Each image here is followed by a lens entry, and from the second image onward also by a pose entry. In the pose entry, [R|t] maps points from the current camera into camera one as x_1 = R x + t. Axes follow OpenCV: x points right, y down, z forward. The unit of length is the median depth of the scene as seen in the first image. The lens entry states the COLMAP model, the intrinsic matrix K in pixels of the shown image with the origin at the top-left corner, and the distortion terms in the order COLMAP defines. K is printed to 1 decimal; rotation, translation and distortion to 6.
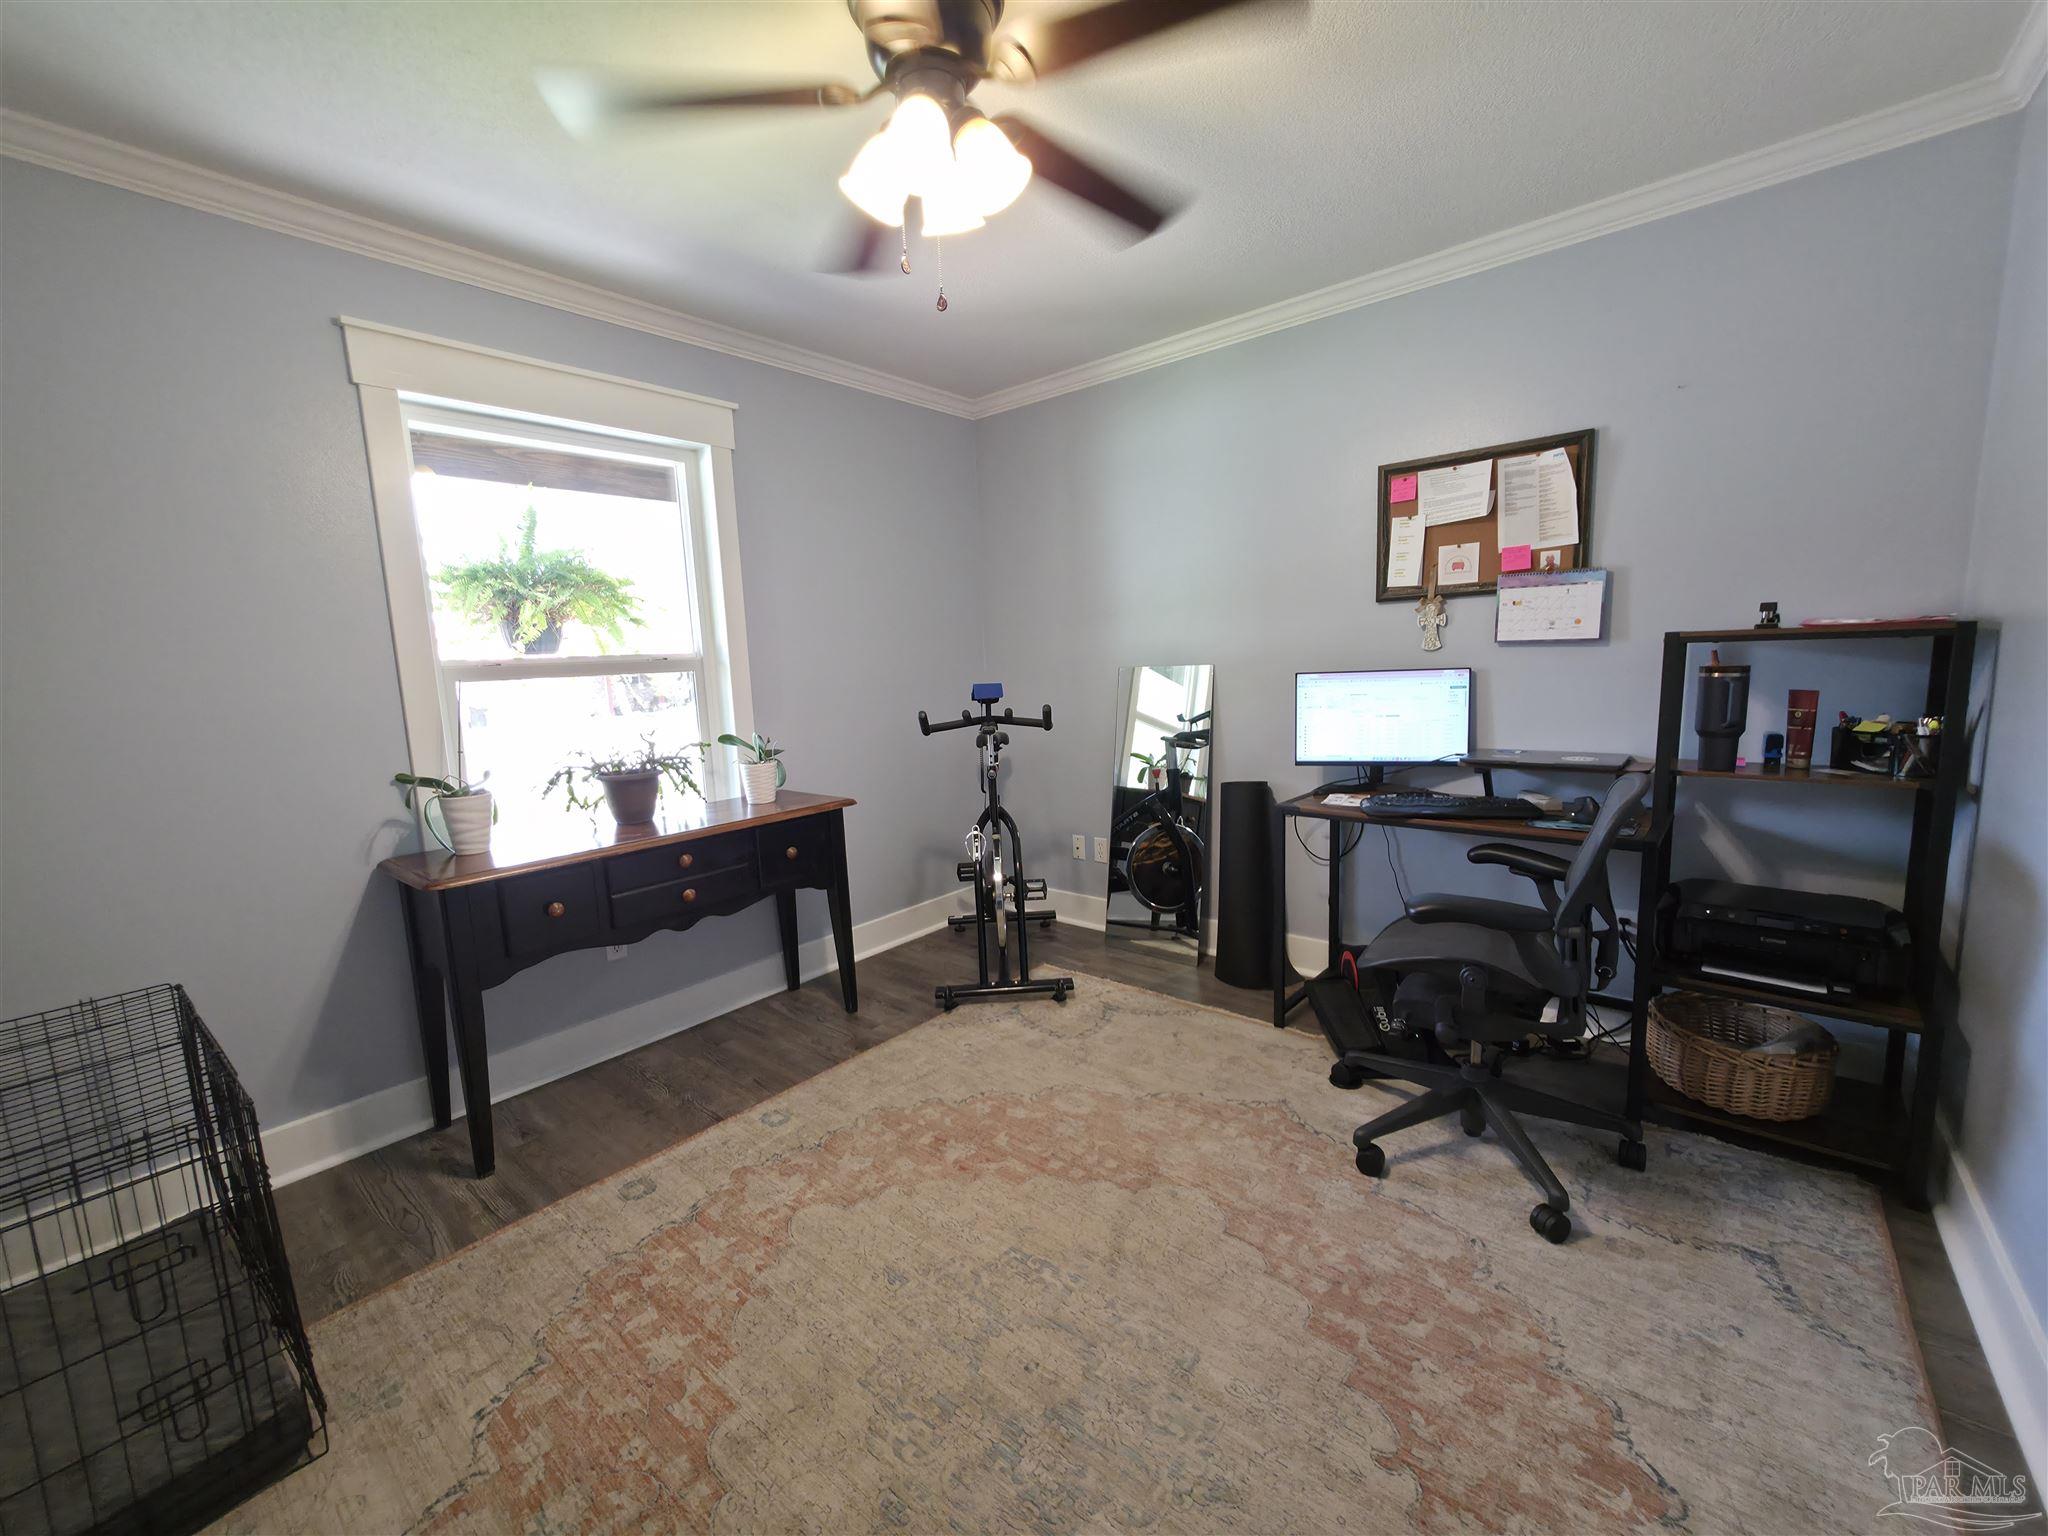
lens RADIAL K [[819.2, 0, 1021.9], [0, 819.2, 766.9], [0, 0, 1]] dist [0.002234, 0.000431]
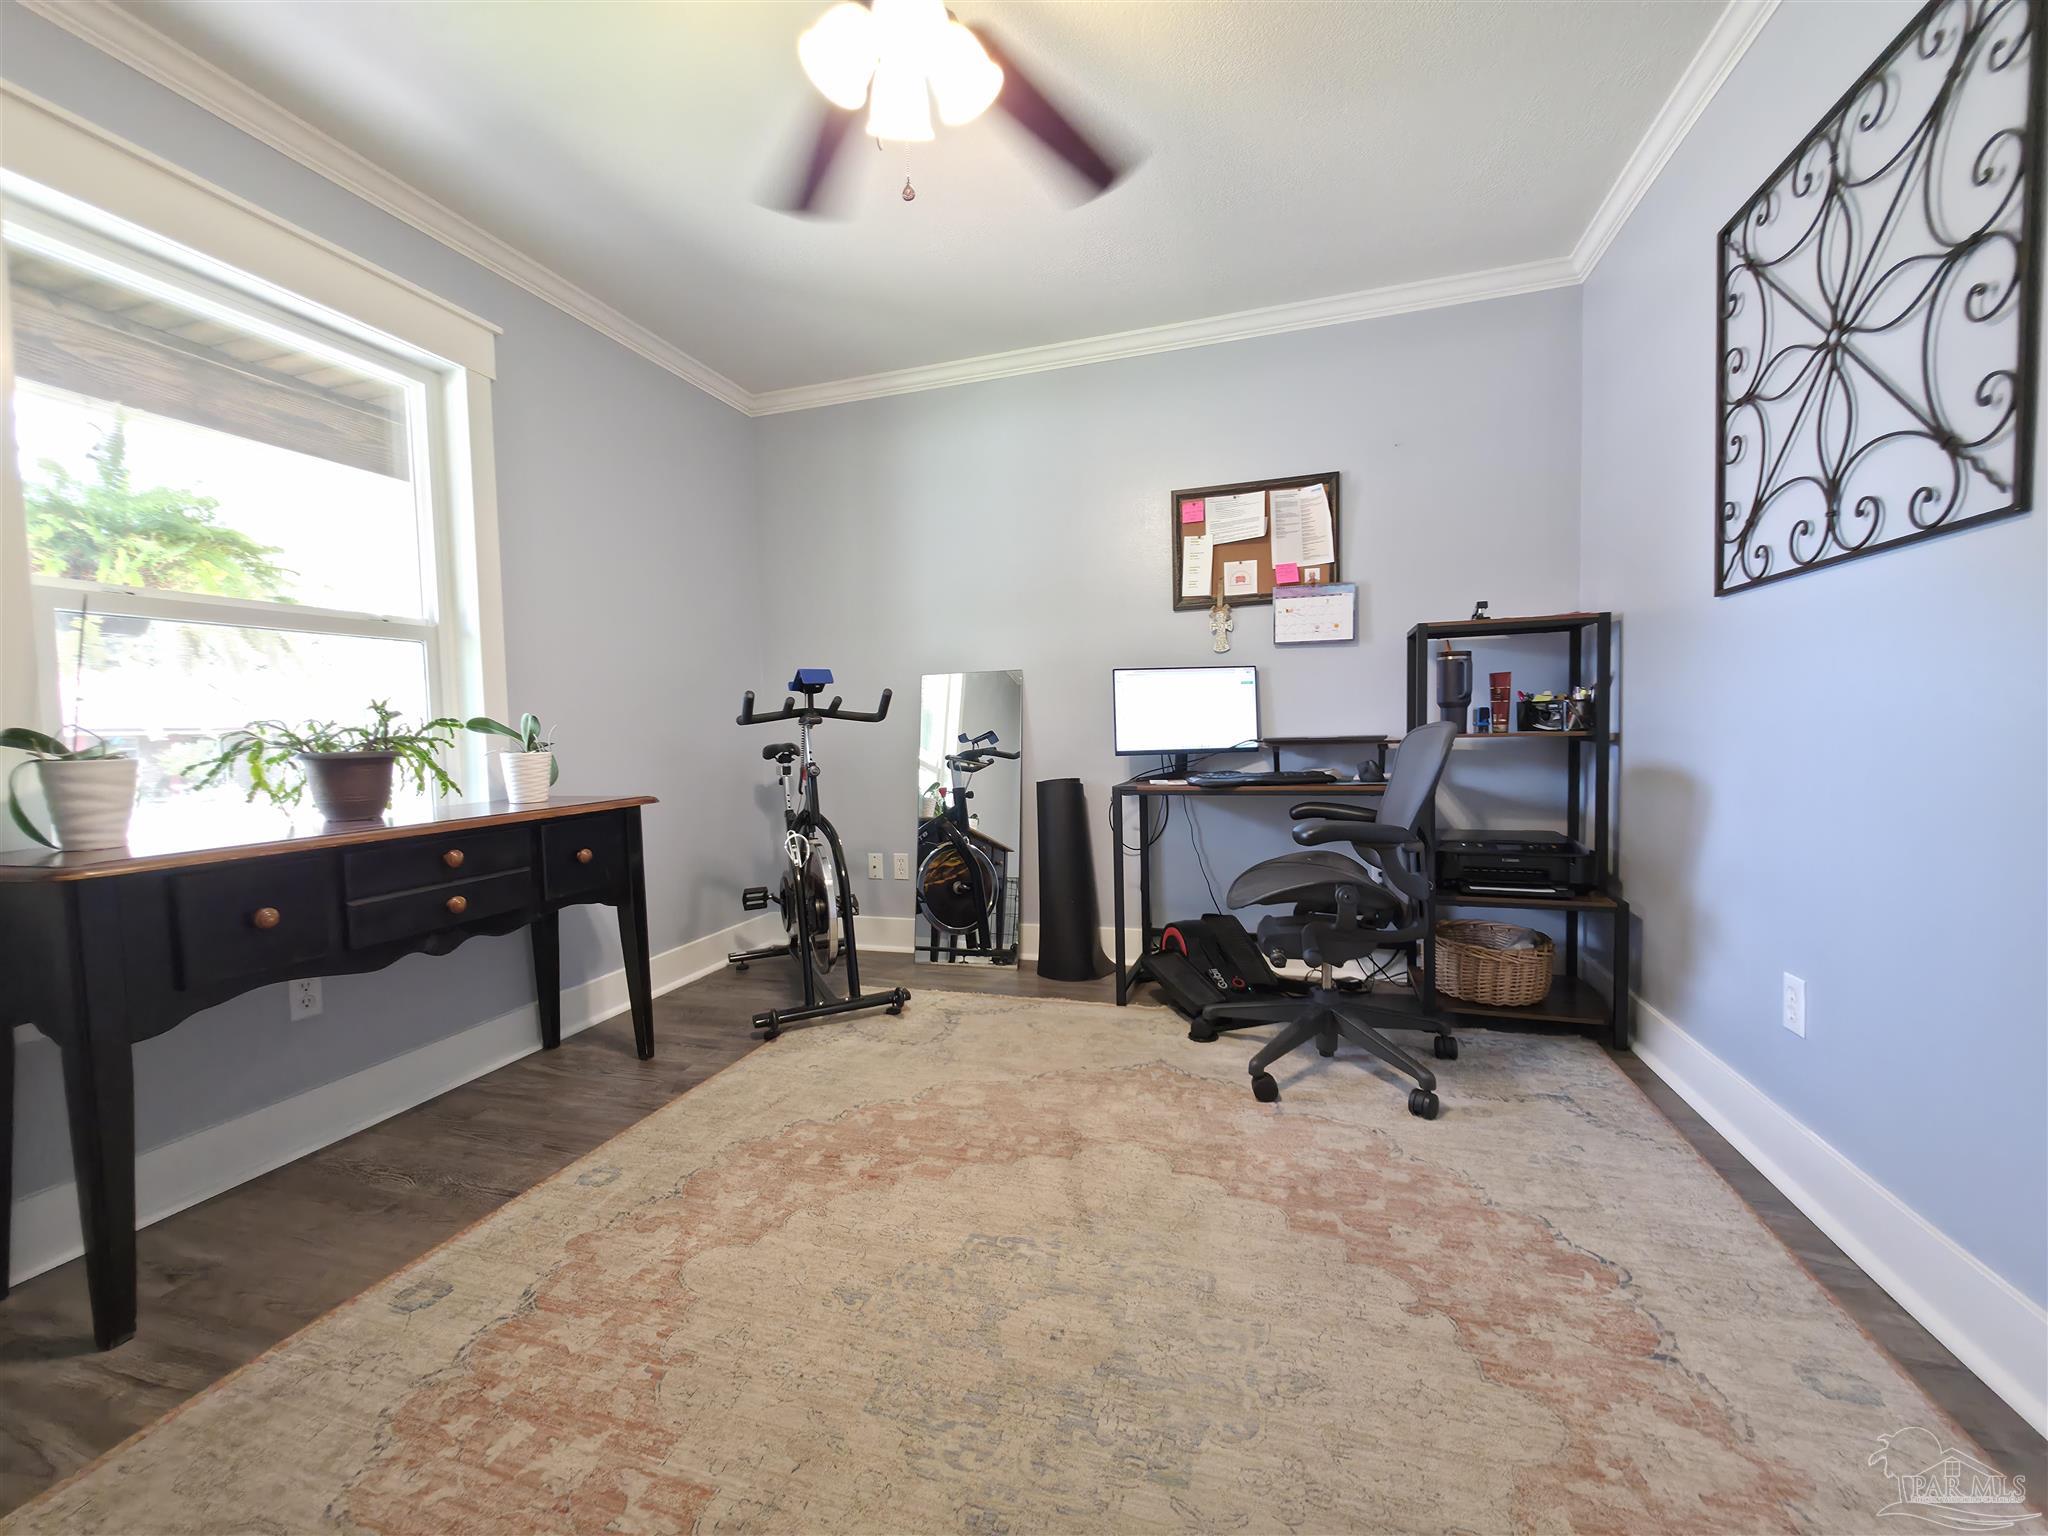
lens RADIAL K [[819.2, 0, 1022.9], [0, 819.2, 766.5], [0, 0, 1]] dist [0.002234, 0.000431]
pose [[0.922469, -0.002535, 0.386062, -0.253051], [0.041410, 0.994859, -0.092414, 0.142388], [-0.383843, 0.101236, 0.917832, 0.100248]]
